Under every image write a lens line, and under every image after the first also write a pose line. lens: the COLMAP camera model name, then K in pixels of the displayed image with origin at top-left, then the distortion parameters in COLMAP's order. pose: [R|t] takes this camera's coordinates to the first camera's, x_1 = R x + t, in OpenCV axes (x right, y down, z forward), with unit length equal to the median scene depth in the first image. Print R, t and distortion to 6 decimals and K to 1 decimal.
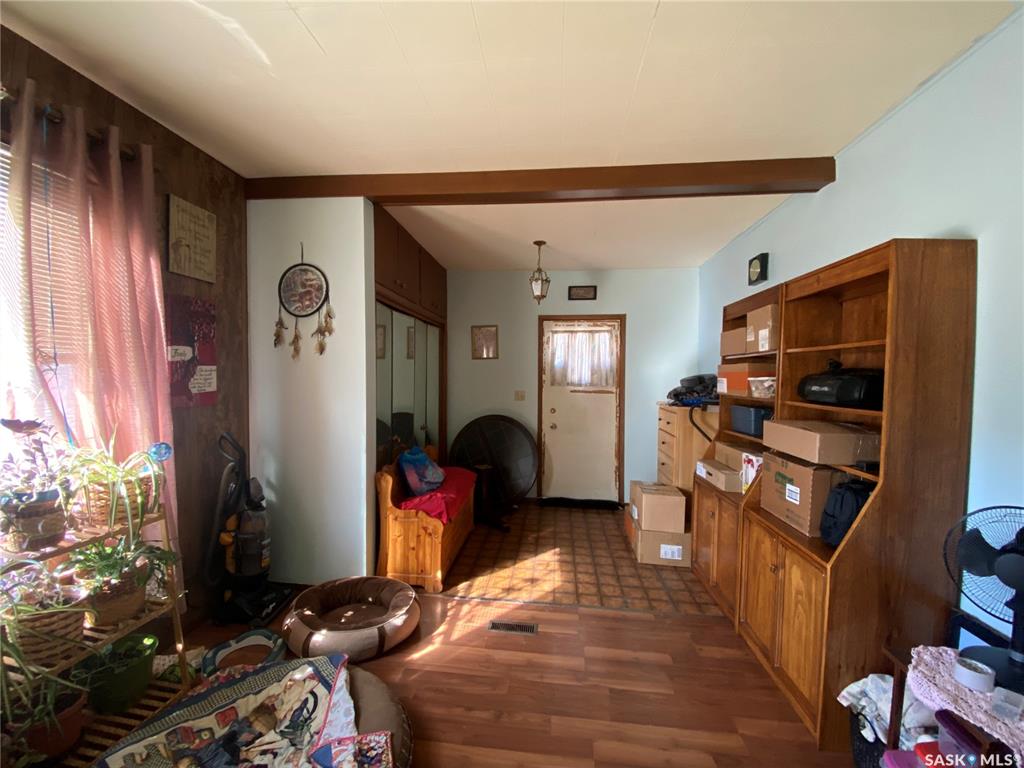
lens RADIAL K [[413.8, 0, 512.0], [0, 413.8, 384.0], [0, 0, 1]] dist [0.028446, -0.023907]
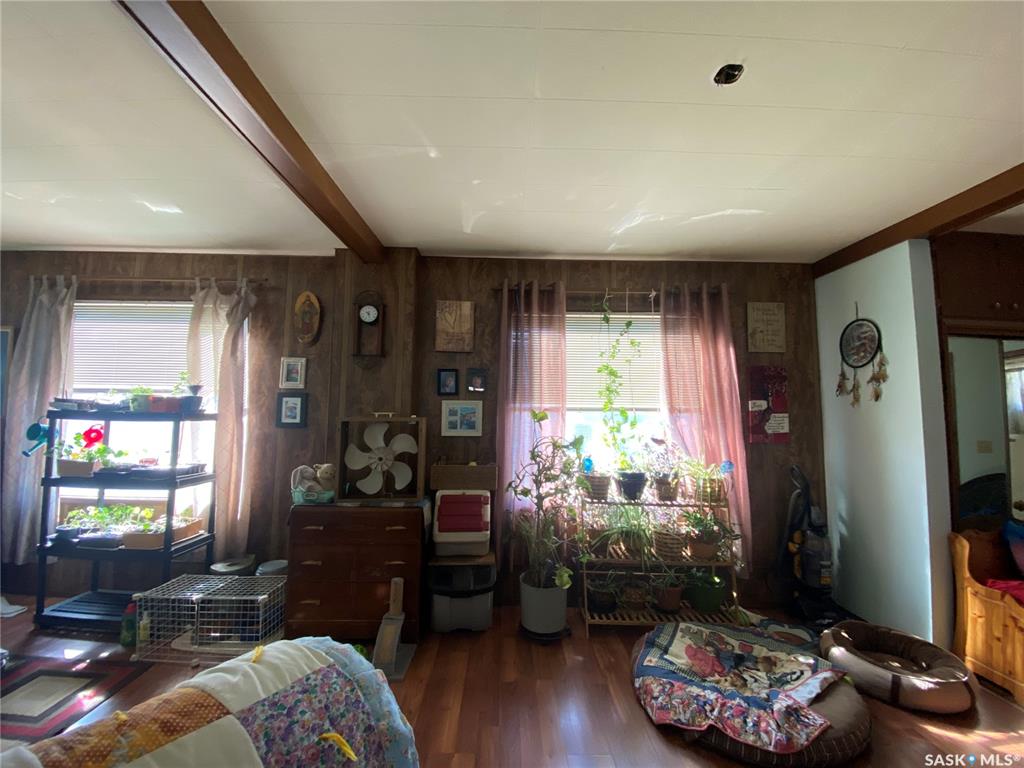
lens RADIAL K [[413.8, 0, 512.0], [0, 413.8, 384.0], [0, 0, 1]] dist [0.028446, -0.023907]
pose [[0.138081, -0.083855, -0.986865, 0.499963], [-0.031891, 0.995516, -0.089052, 0.009426], [0.989907, 0.043768, 0.134787, -0.052610]]
